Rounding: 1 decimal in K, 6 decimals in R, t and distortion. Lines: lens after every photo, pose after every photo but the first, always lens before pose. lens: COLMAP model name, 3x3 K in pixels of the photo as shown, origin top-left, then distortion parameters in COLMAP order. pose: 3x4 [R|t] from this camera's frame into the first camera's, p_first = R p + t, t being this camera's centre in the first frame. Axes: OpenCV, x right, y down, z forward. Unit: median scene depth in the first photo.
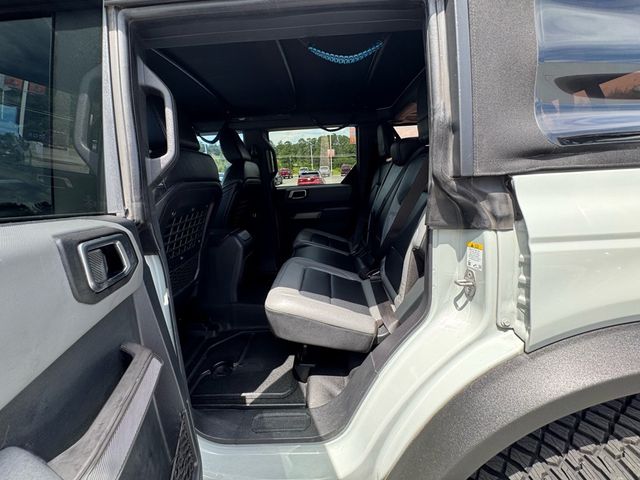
lens RADIAL K [[257.1, 0, 323.9], [0, 257.1, 240.8], [0, 0, 1]] dist [-0.003256, 0.001035]
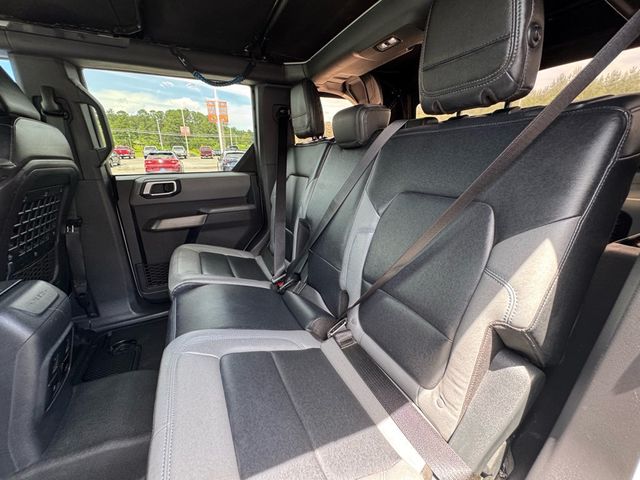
lens RADIAL K [[257.1, 0, 318.2], [0, 257.1, 241.1], [0, 0, 1]] dist [-0.003256, 0.001035]
pose [[0.886790, -0.103846, 0.450354, -0.057376], [0.077818, 0.994067, 0.075990, -0.074110], [-0.455573, -0.032342, 0.889610, 0.289118]]
